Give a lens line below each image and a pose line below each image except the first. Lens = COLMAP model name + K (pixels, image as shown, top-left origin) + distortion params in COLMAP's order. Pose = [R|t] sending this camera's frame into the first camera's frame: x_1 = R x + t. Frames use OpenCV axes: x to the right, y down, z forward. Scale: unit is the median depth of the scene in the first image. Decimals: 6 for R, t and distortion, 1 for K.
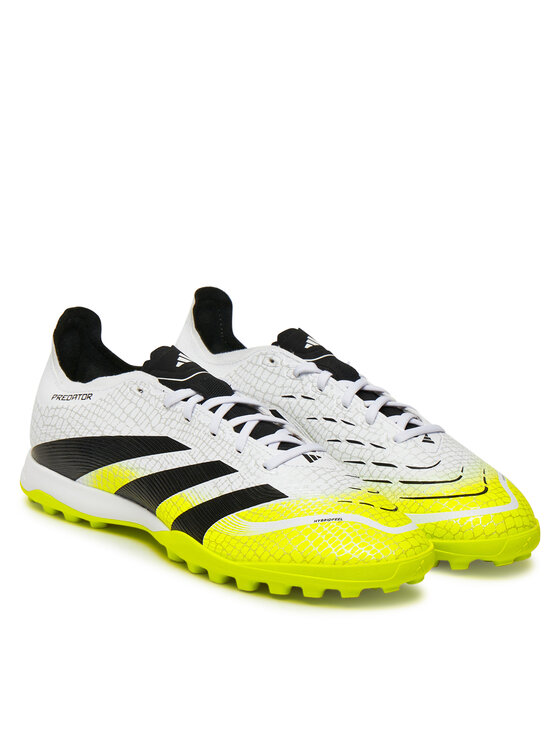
lens RADIAL K [[1770.4, 0, 280.0], [0, 1770.4, 373.0], [0, 0, 1]] dist [0.007801, 0.030537]
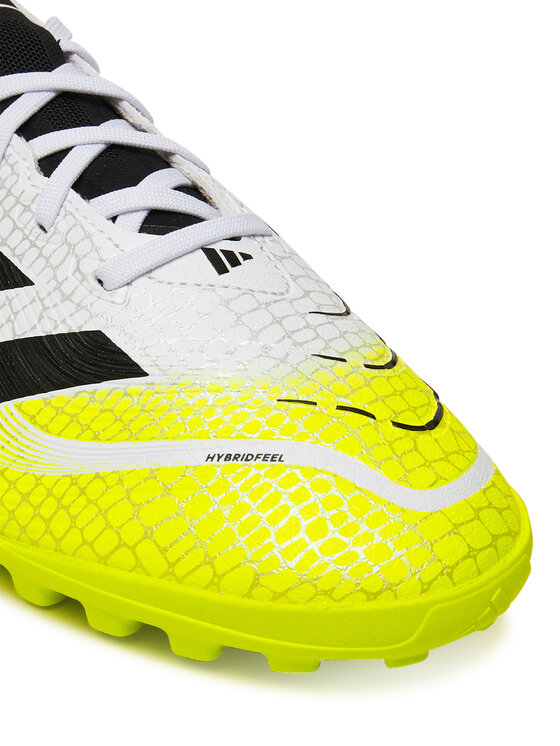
lens RADIAL K [[1810.4, 0, 280.0], [0, 1810.4, 373.0], [0, 0, 1]] dist [-0.024784, -0.606043]
pose [[0.998012, 0.053625, -0.033120, 0.044868], [-0.044202, 0.970082, 0.238719, -0.022406], [0.044930, -0.236780, 0.970524, 0.631311]]
